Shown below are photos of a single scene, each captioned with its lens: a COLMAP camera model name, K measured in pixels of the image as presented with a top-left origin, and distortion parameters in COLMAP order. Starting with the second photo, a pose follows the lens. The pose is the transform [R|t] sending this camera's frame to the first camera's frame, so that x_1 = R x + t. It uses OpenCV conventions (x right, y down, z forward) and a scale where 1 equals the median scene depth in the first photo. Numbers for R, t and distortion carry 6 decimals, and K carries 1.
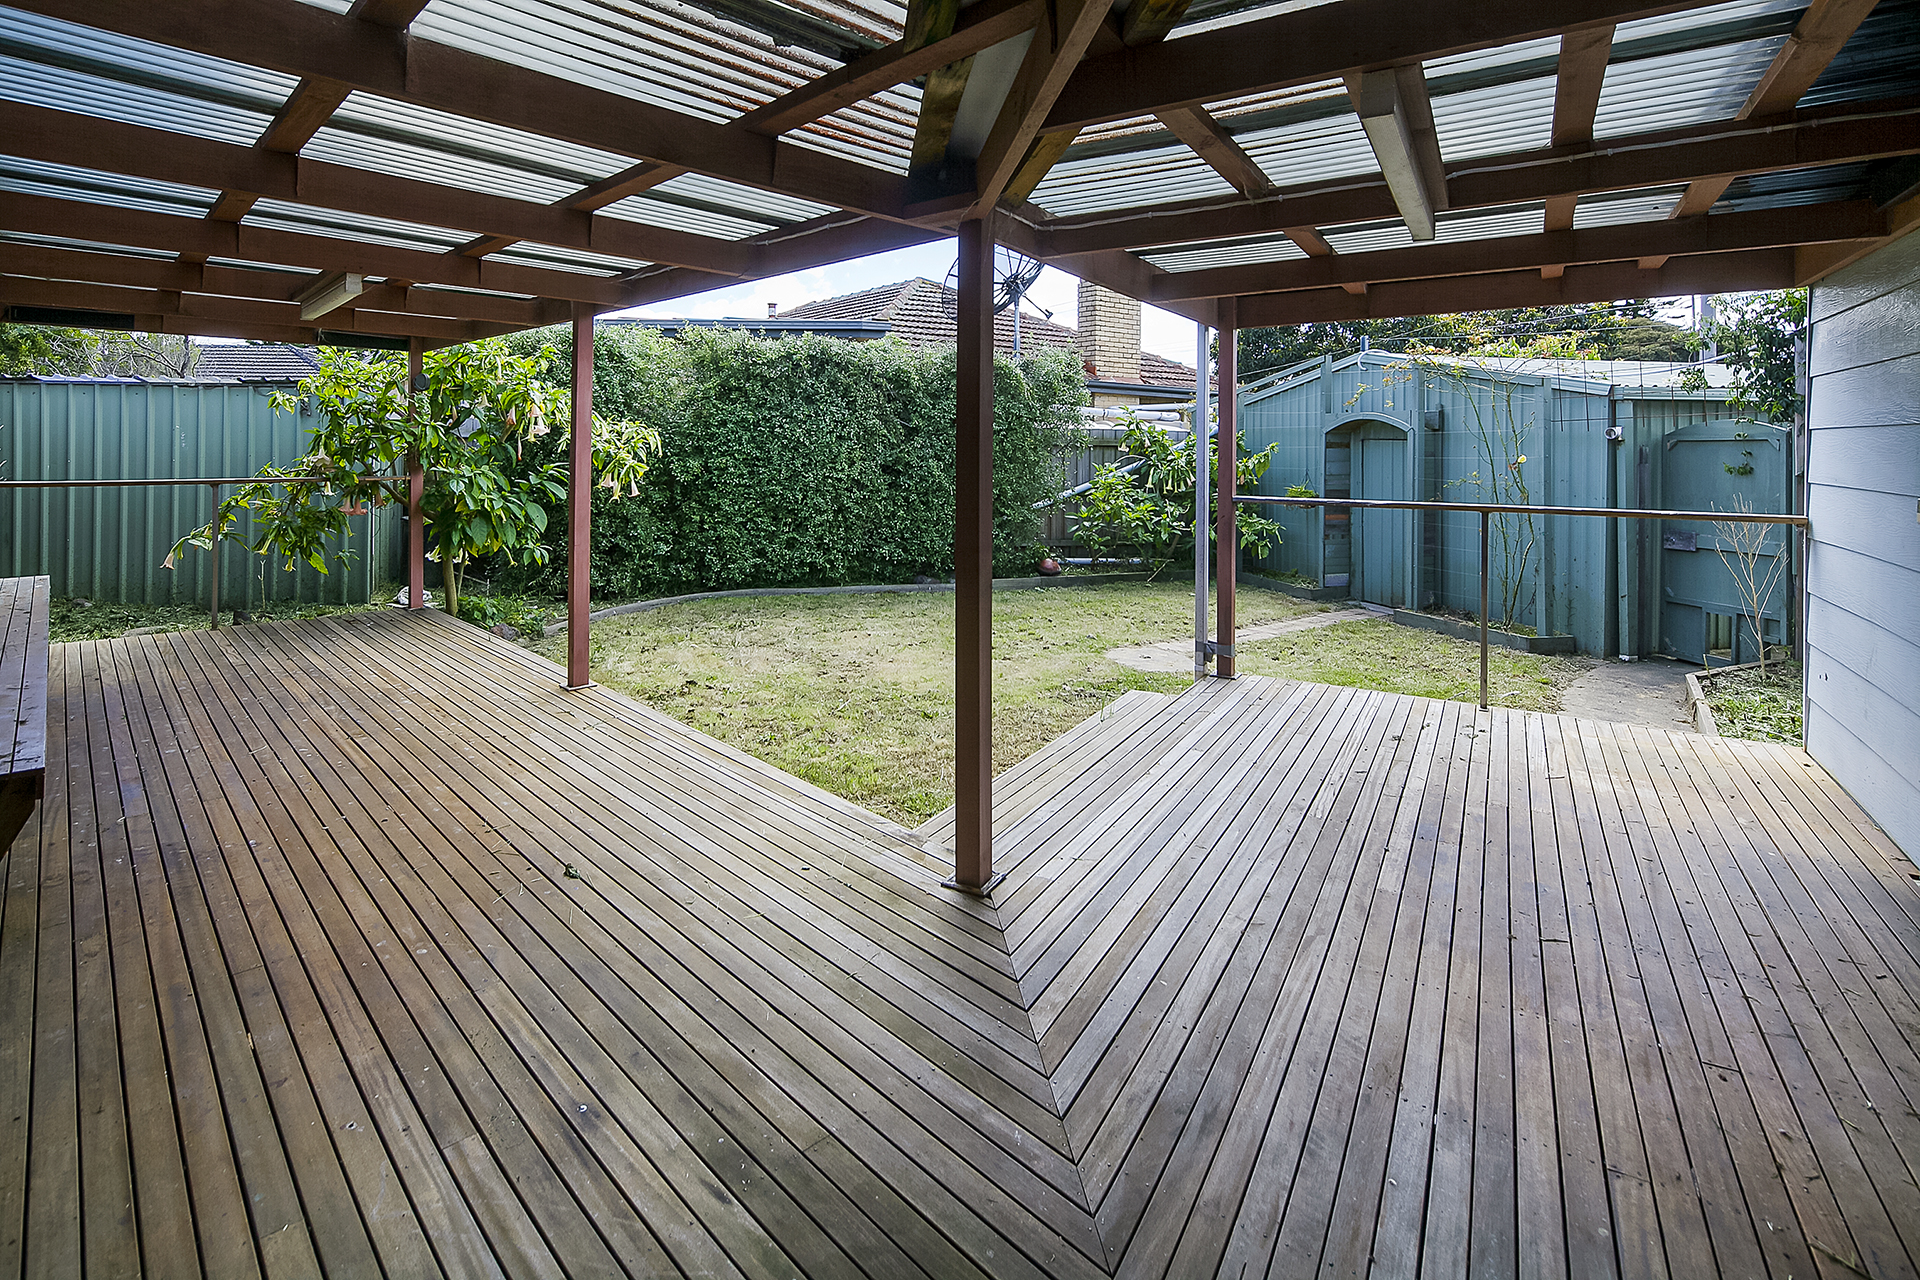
lens RADIAL K [[906.6, 0, 960.0], [0, 906.6, 640.0], [0, 0, 1]] dist [0.001584, 0.000164]
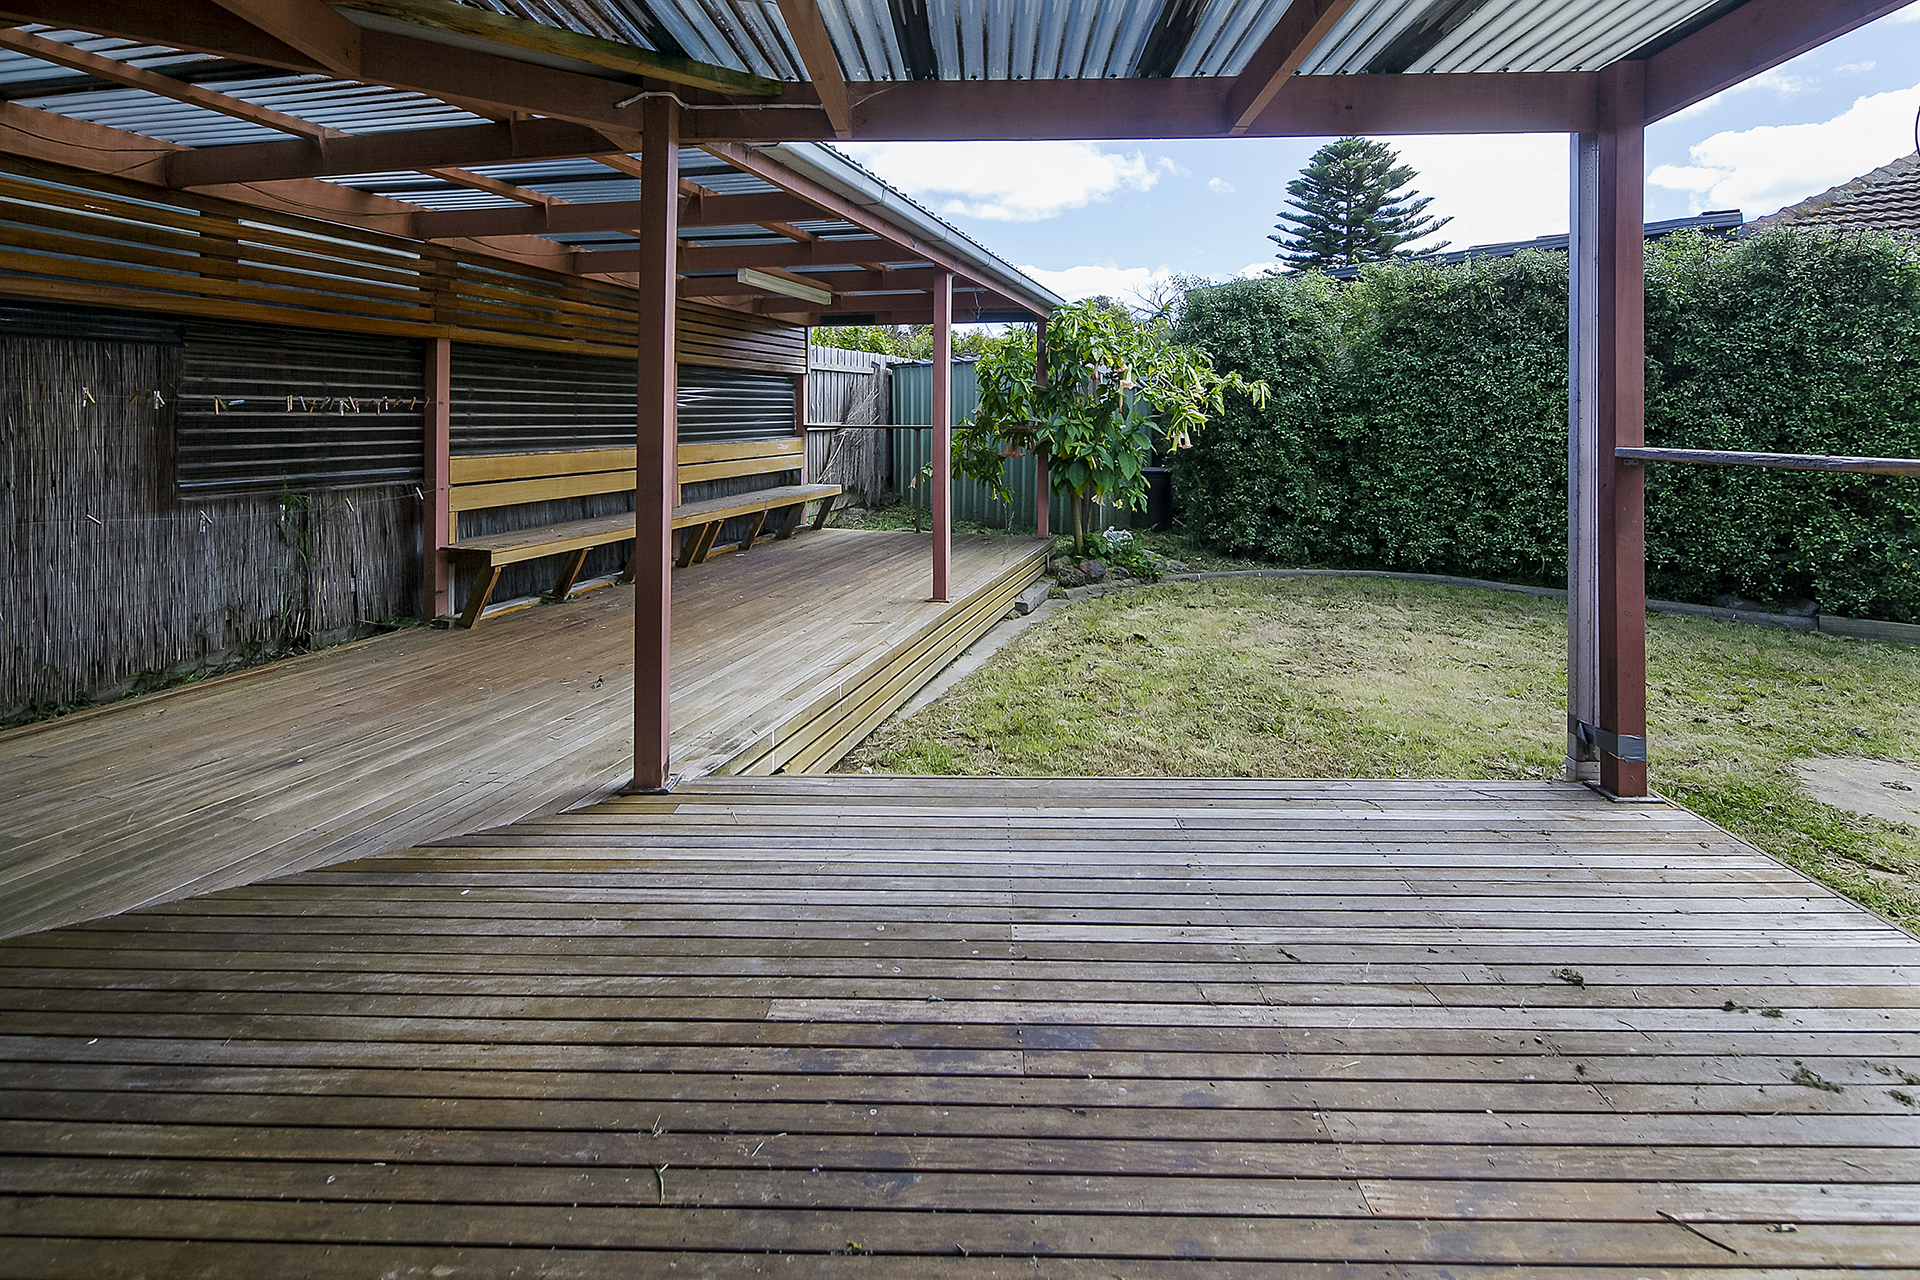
lens RADIAL K [[937.8, 0, 962.9], [0, 937.8, 598.3], [0, 0, 1]] dist [0.002141, 0.000723]
pose [[0.491438, 0.158557, -0.856358, 0.312458], [-0.181038, 0.980407, 0.077633, -0.025304], [0.851889, 0.116881, 0.510514, 0.218524]]
